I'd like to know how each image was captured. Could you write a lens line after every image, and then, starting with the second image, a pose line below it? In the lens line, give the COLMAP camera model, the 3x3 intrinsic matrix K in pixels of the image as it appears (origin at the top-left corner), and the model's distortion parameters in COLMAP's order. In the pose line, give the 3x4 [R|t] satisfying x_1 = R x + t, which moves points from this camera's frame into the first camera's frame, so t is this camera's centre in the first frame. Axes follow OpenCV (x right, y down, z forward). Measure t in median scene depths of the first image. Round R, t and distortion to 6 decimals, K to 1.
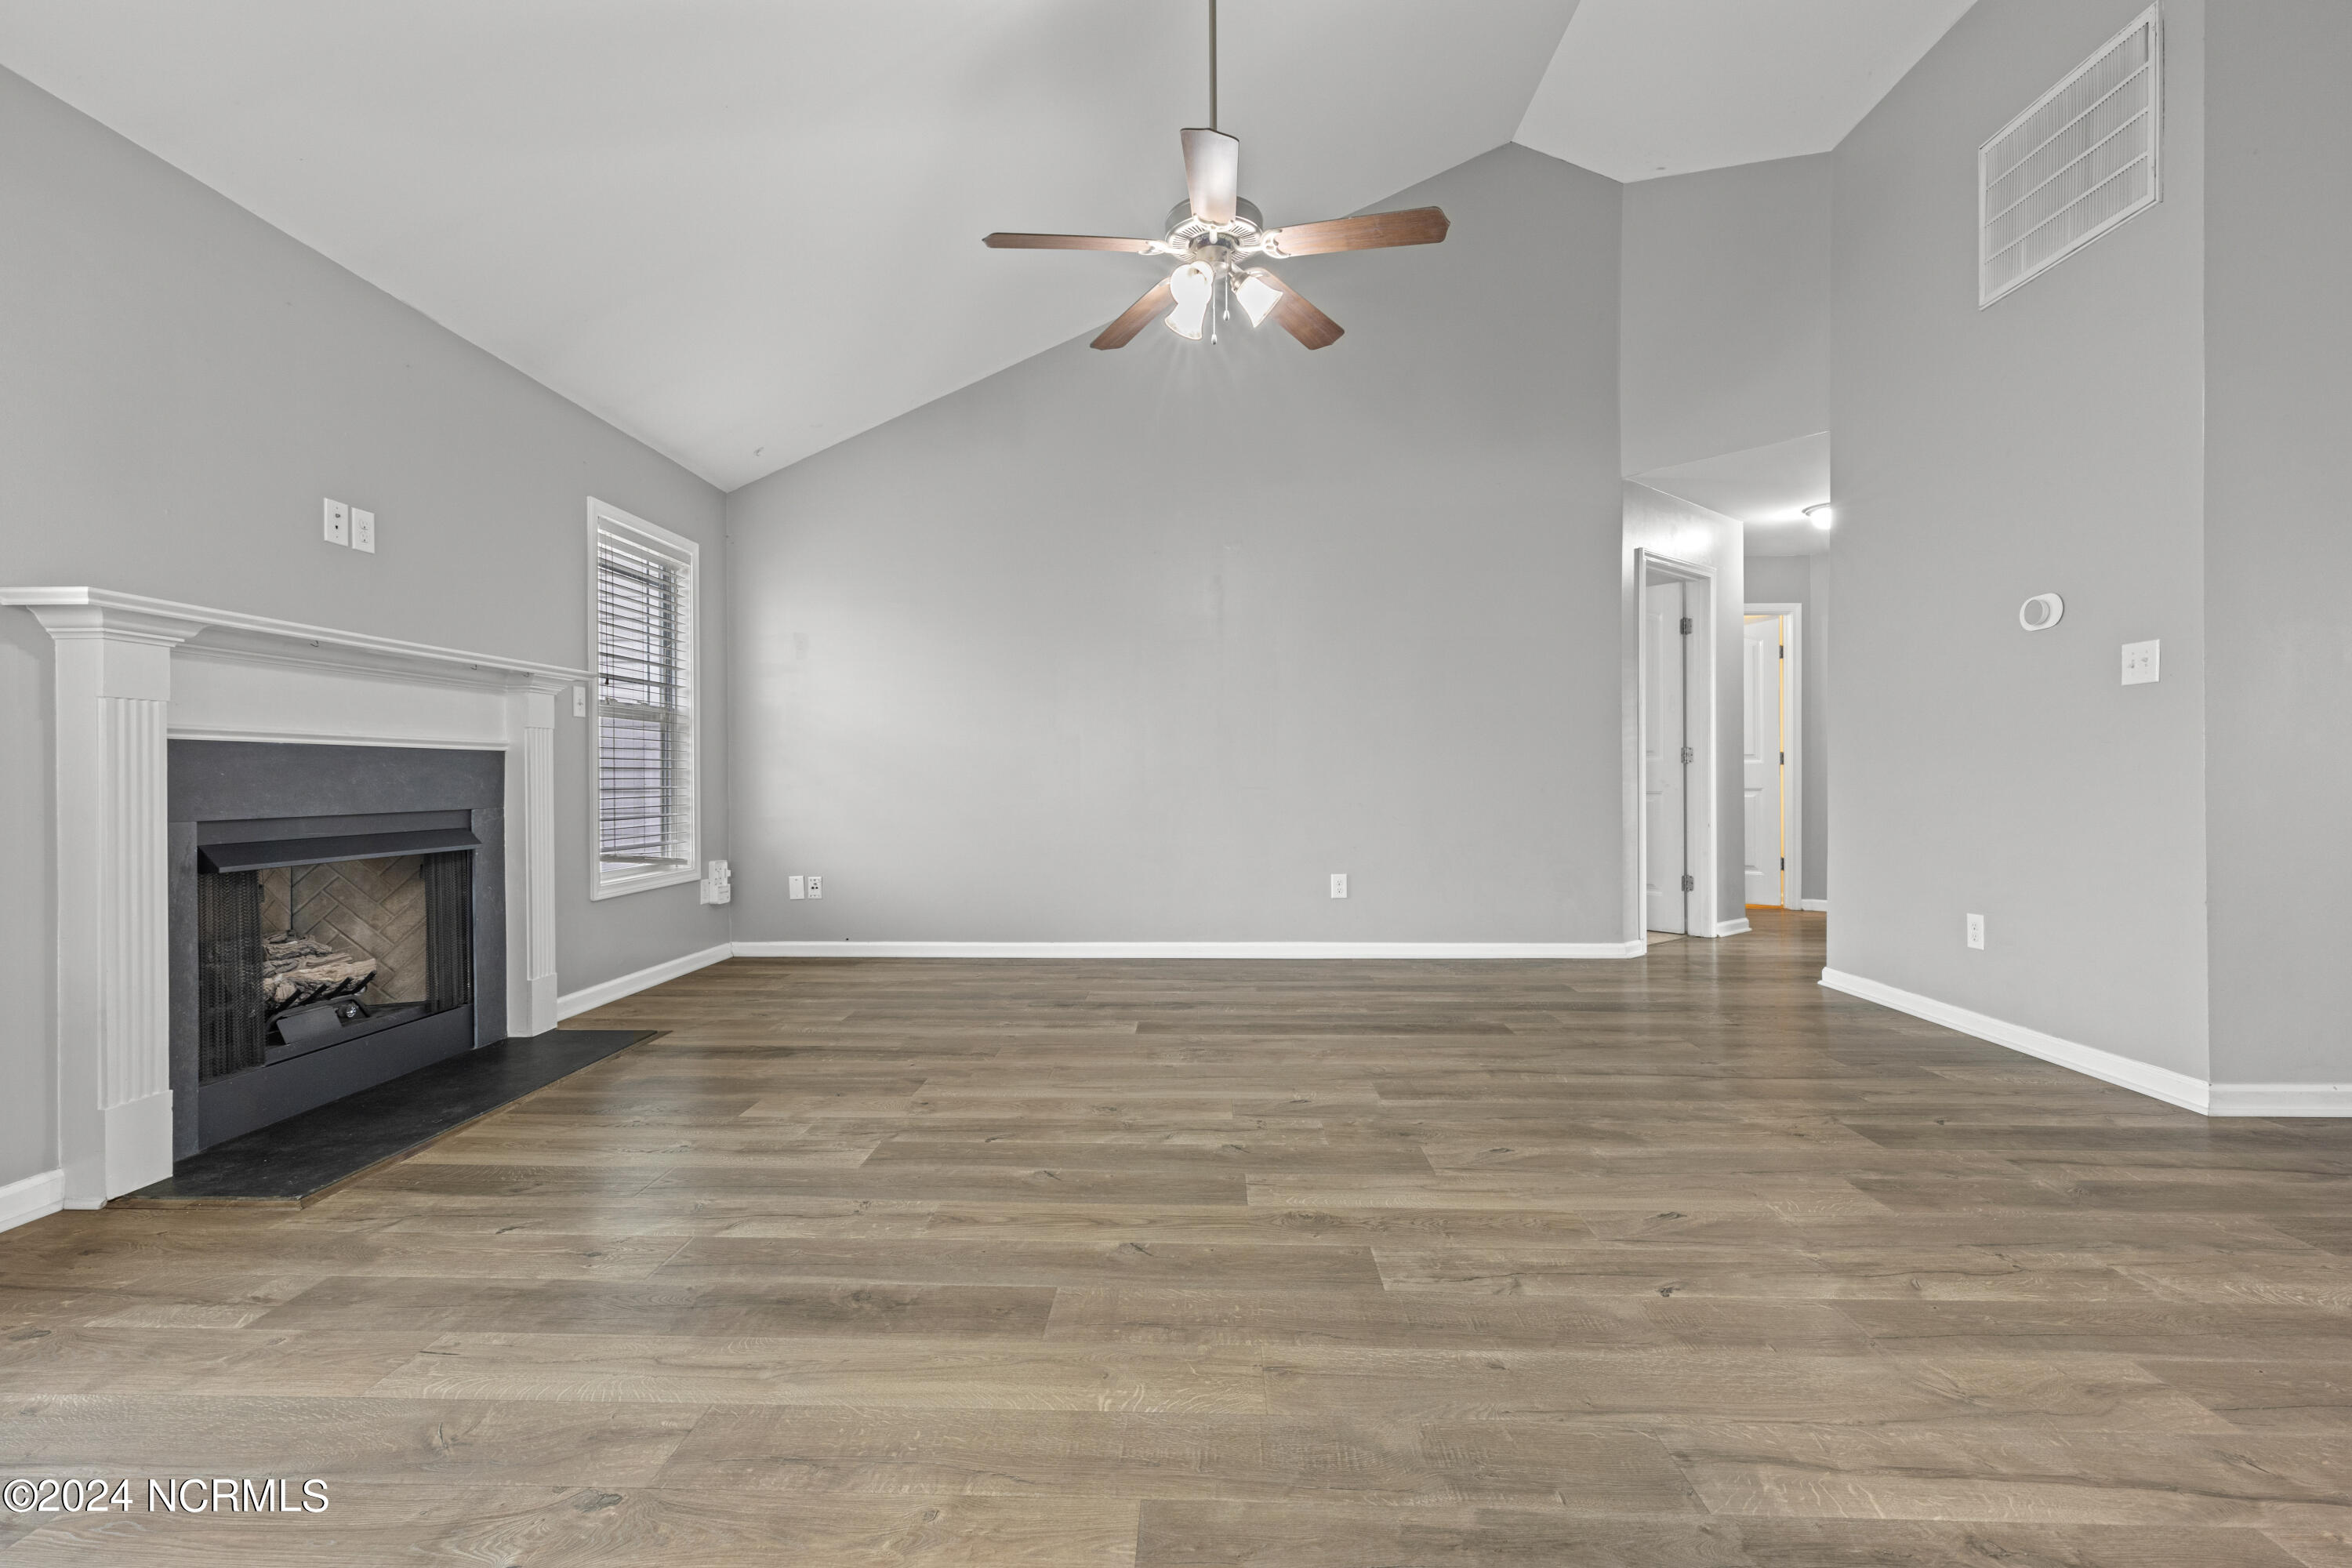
lens RADIAL K [[1056.1, 0, 1161.1], [0, 1056.1, 777.9], [0, 0, 1]] dist [0.003038, 0.000650]
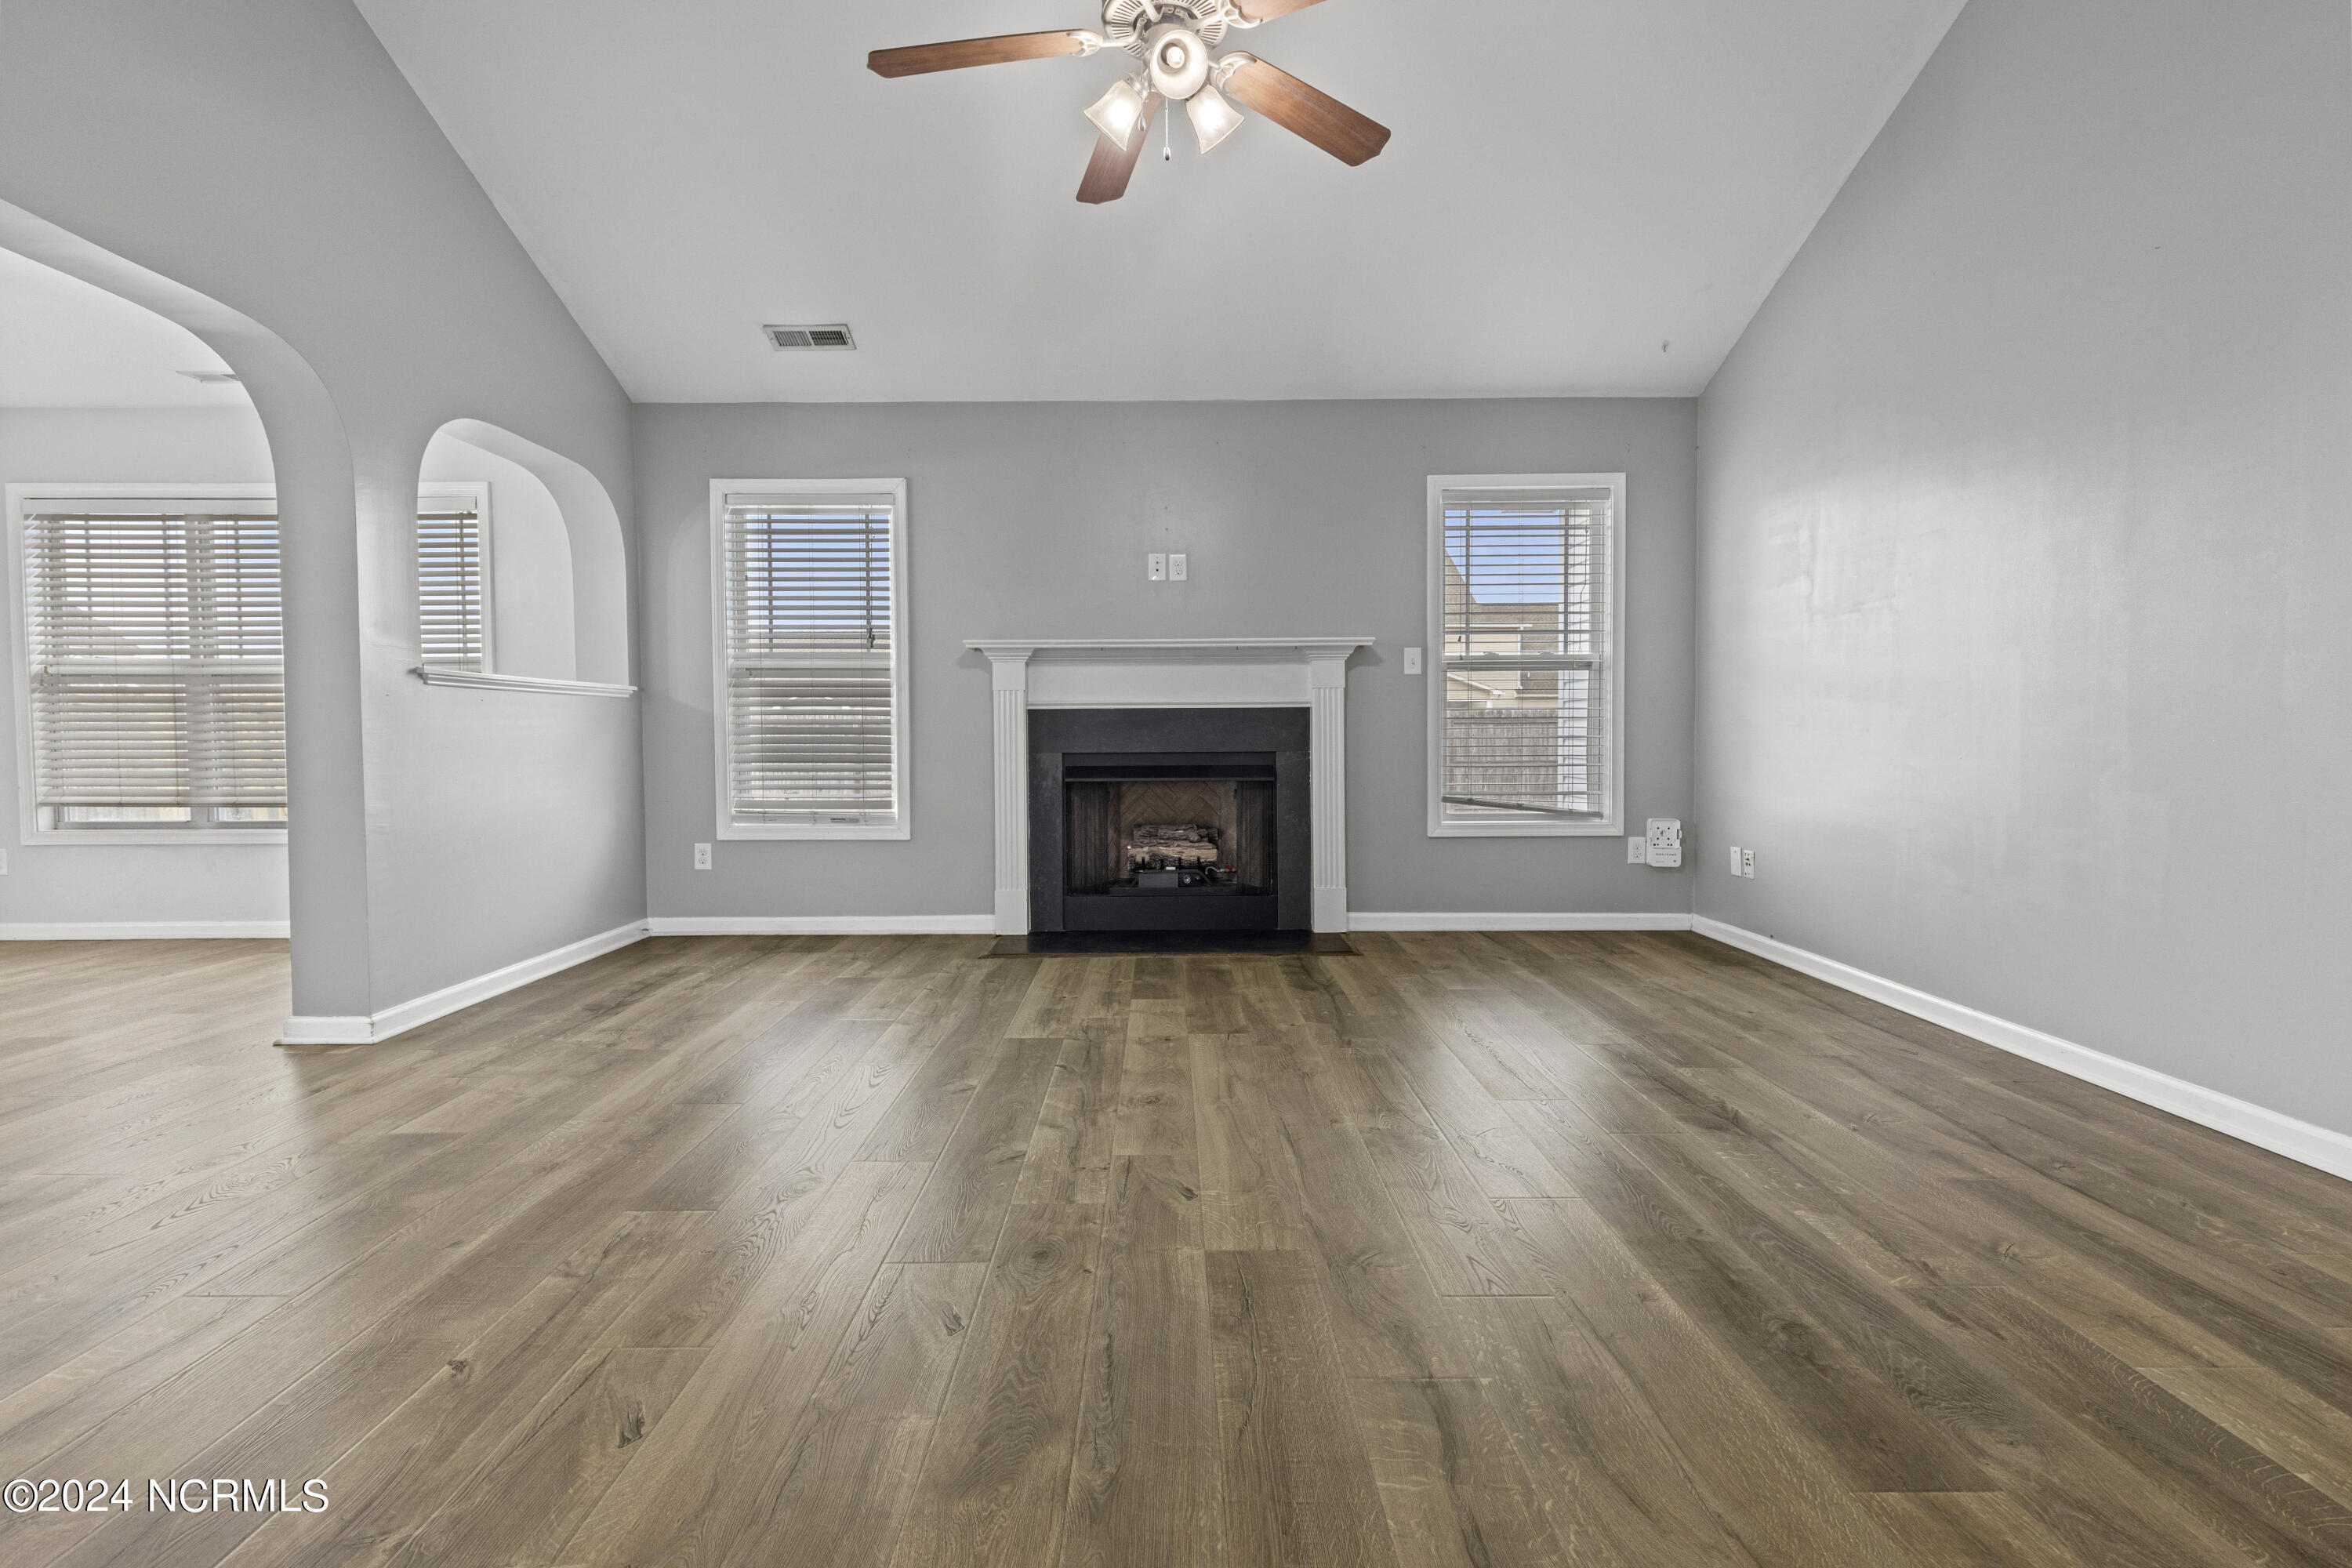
lens RADIAL K [[1056.1, 0, 1161.1], [0, 1056.1, 777.9], [0, 0, 1]] dist [0.003038, 0.000650]
pose [[0.042590, 0.047325, -0.997971, 0.860229], [0.004955, 0.998855, 0.047578, -0.002744], [0.999080, -0.006971, 0.042307, 1.003066]]
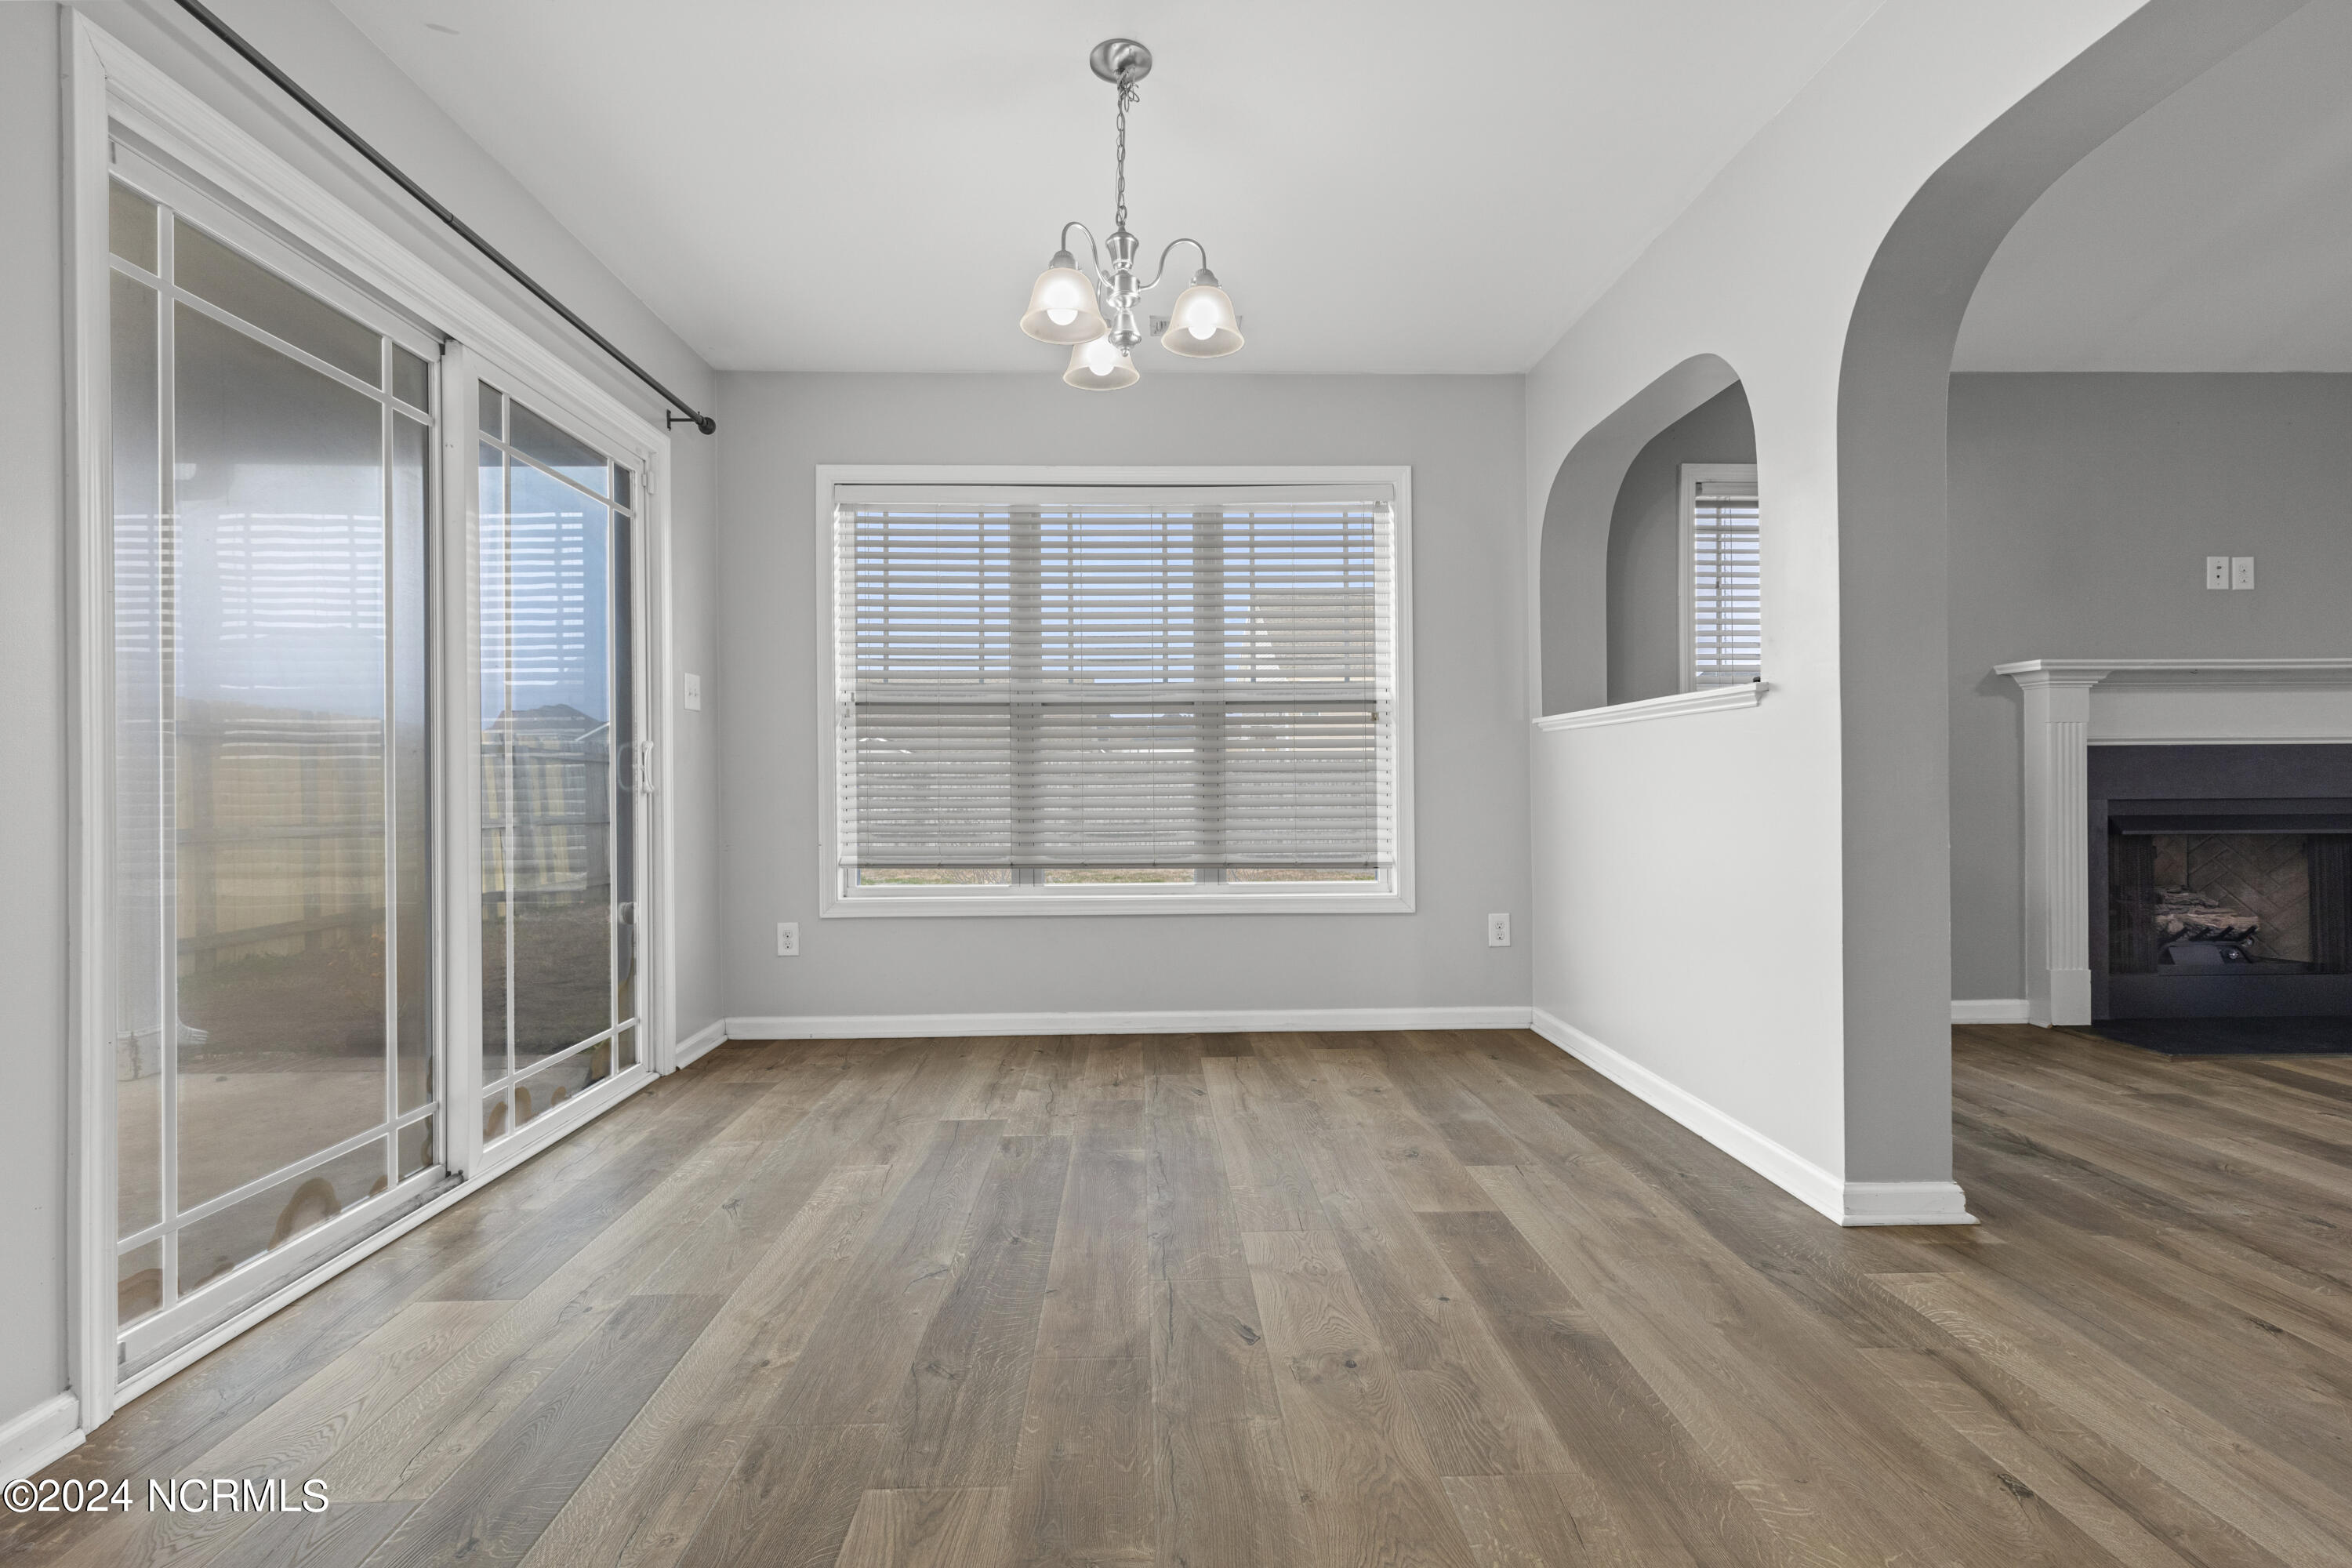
lens RADIAL K [[1056.1, 0, 1161.1], [0, 1056.1, 777.9], [0, 0, 1]] dist [0.003038, 0.000650]
pose [[0.074759, 0.007225, -0.997175, 0.452500], [0.005519, 0.999955, 0.007658, -0.007678], [0.997186, -0.006076, 0.074716, -0.419170]]
